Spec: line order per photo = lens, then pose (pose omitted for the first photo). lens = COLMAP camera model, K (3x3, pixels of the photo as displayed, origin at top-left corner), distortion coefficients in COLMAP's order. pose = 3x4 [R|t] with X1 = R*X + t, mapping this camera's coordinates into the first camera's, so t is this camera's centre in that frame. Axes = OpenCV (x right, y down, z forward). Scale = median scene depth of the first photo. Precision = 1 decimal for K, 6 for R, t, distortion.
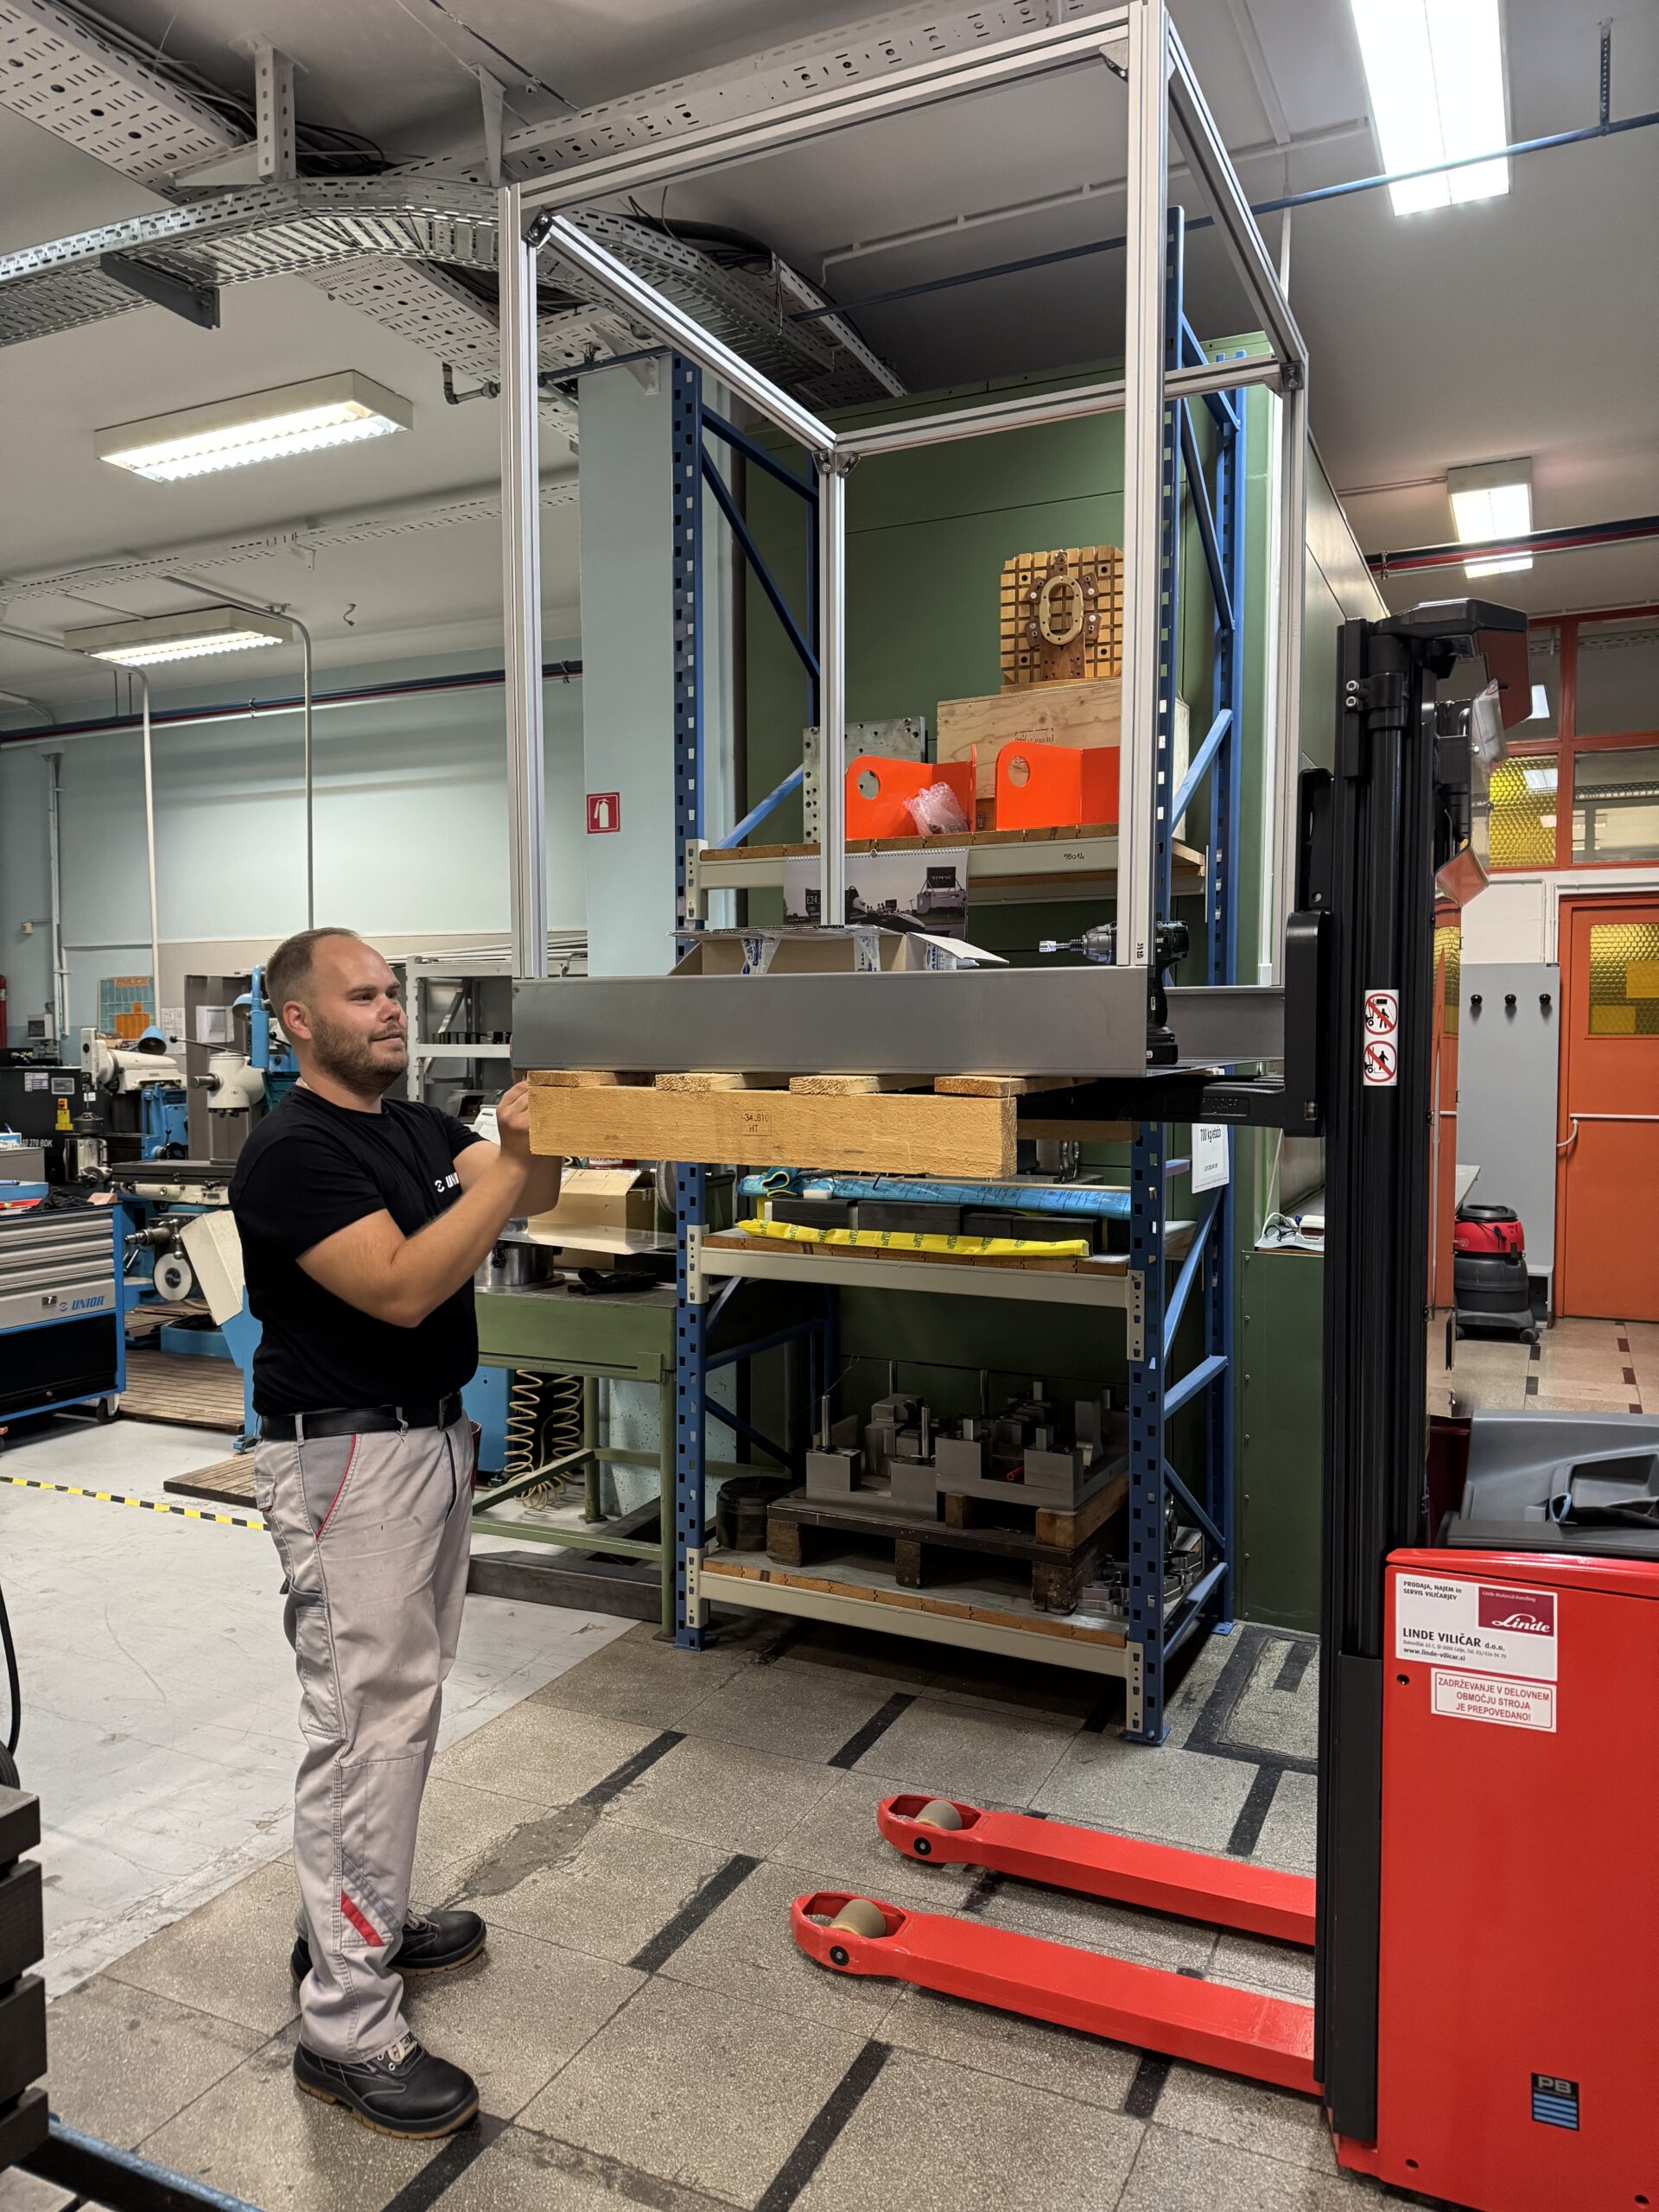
lens RADIAL K [[1536.4, 0, 828.9], [0, 1536.4, 1113.5], [0, 0, 1]] dist [0.010228, -0.009660]
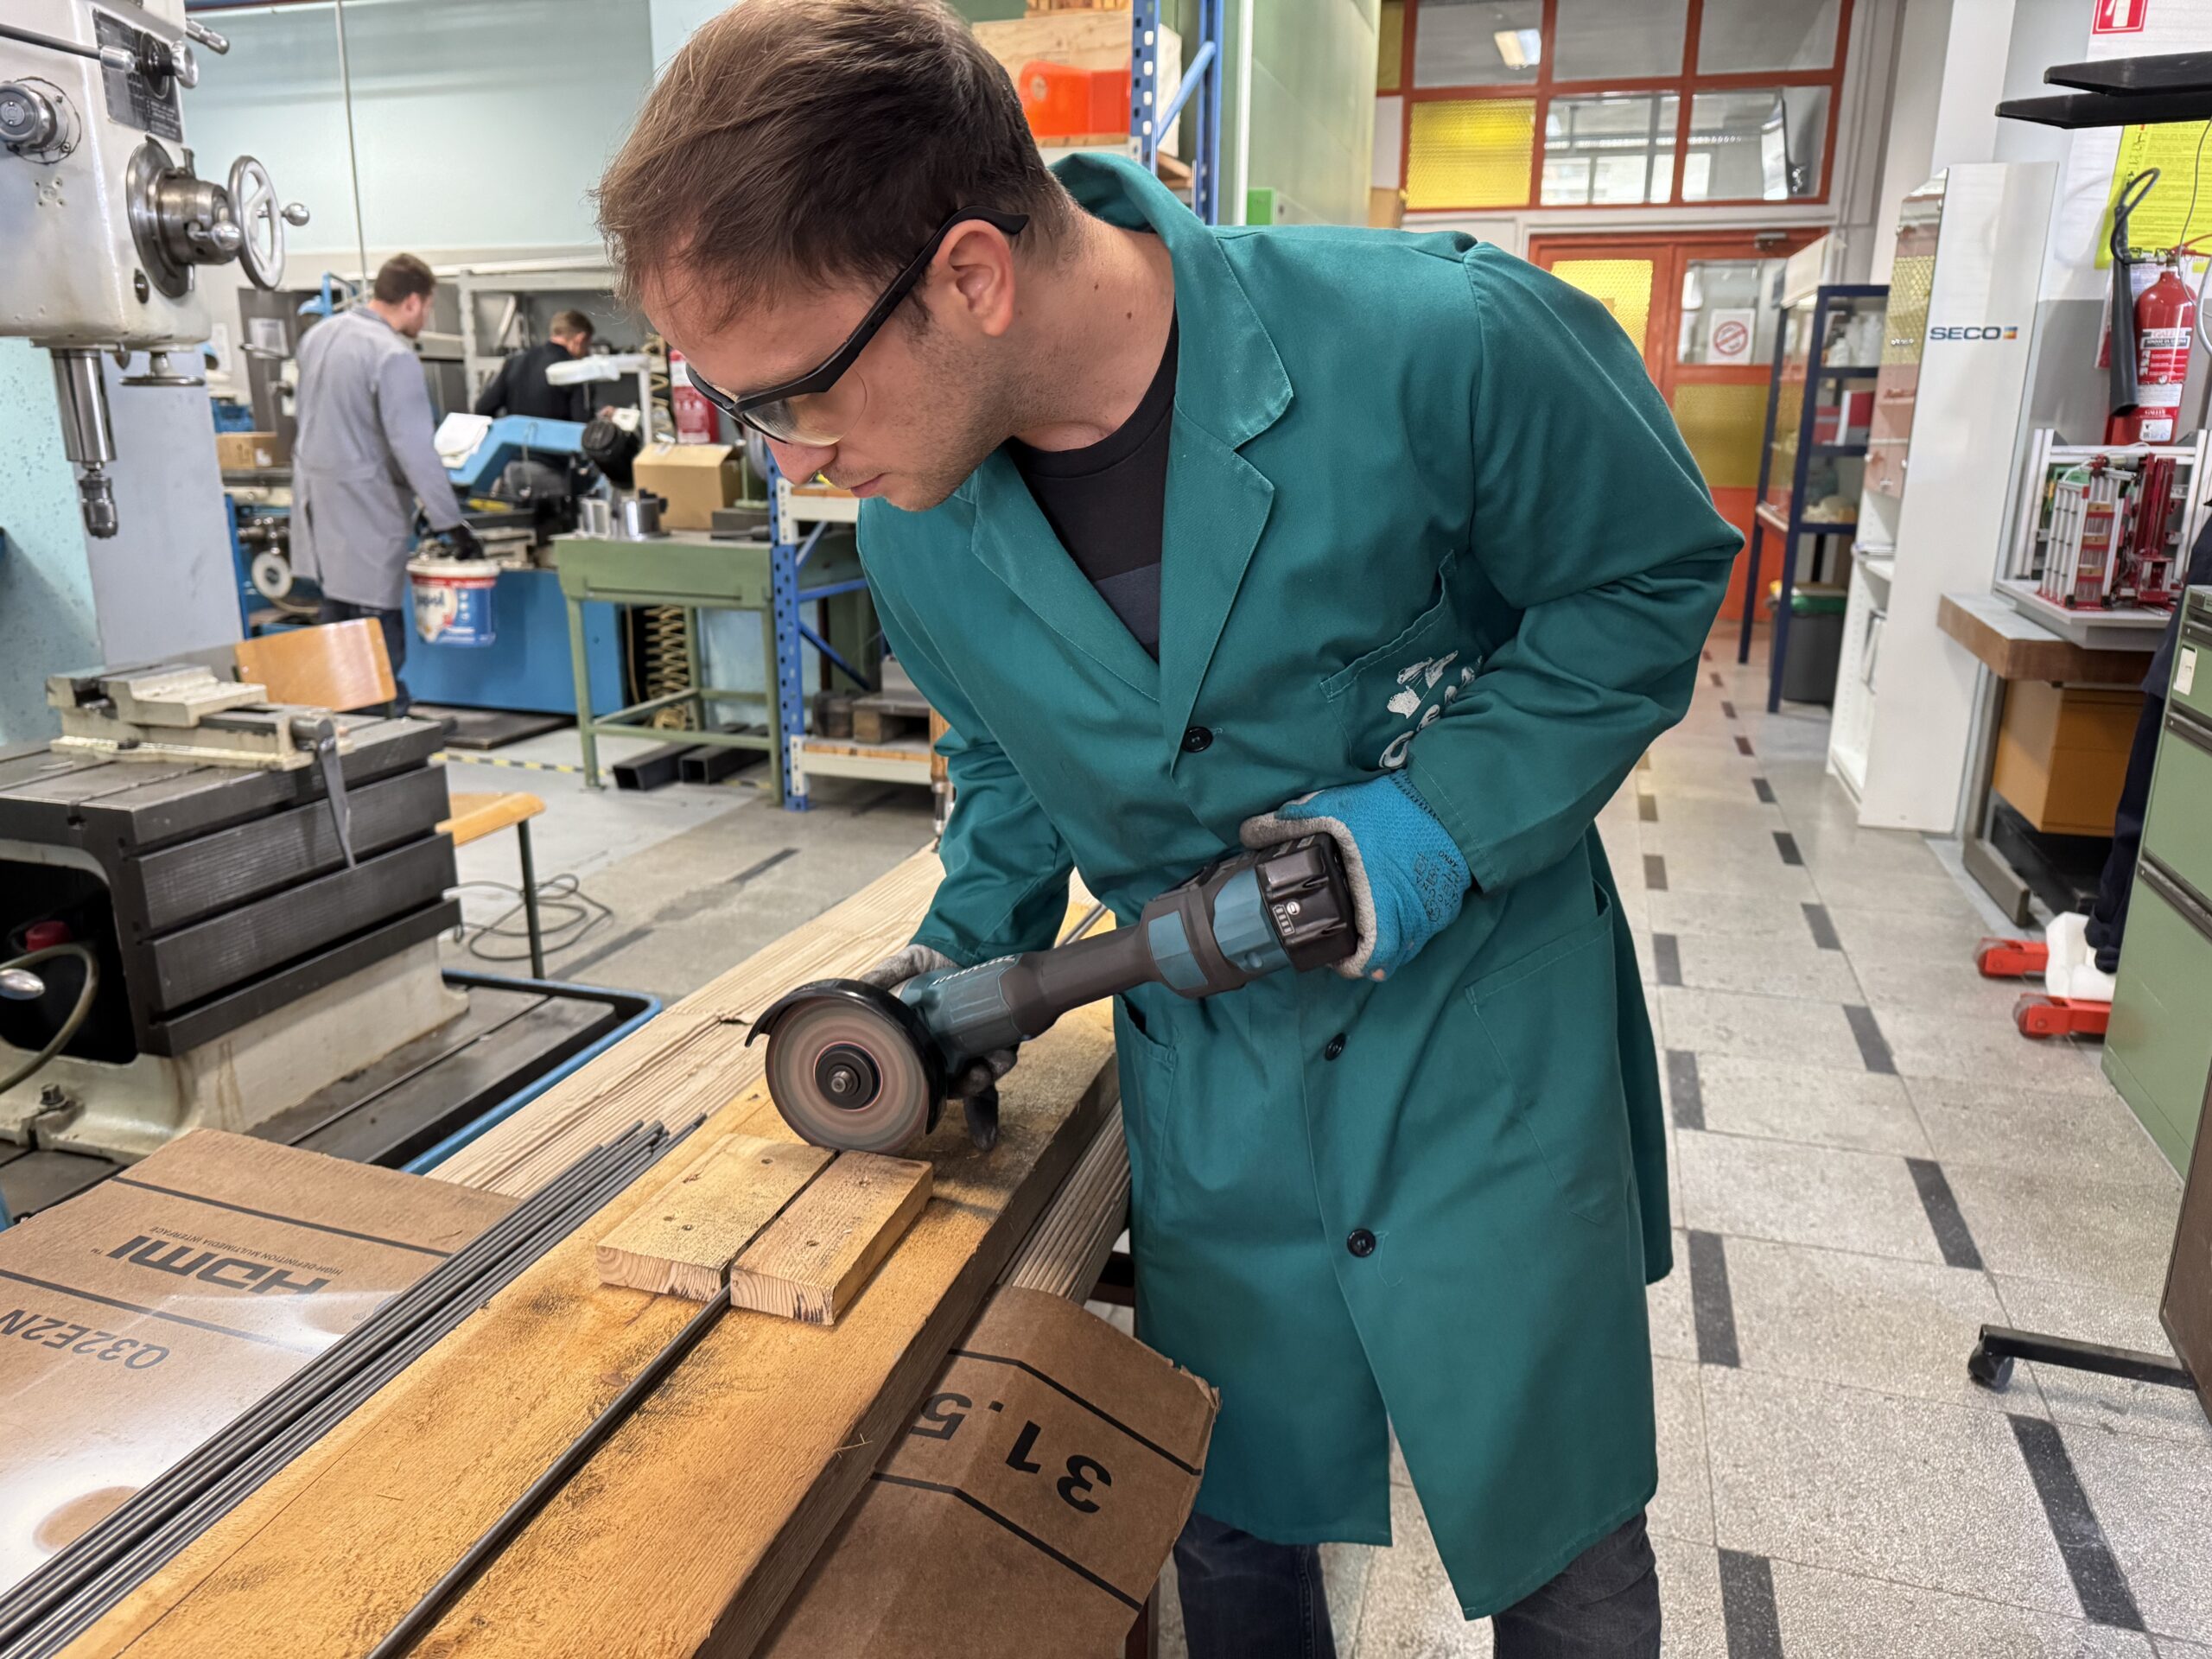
lens RADIAL K [[1536.4, 0, 1116.9], [0, 1536.4, 816.5], [0, 0, 1]] dist [0.010228, -0.009660]
pose [[0.988008, -0.035037, 0.150378, -0.018419], [0.002377, 0.977249, 0.212080, 0.076180], [-0.154387, -0.209179, 0.965613, -0.285558]]
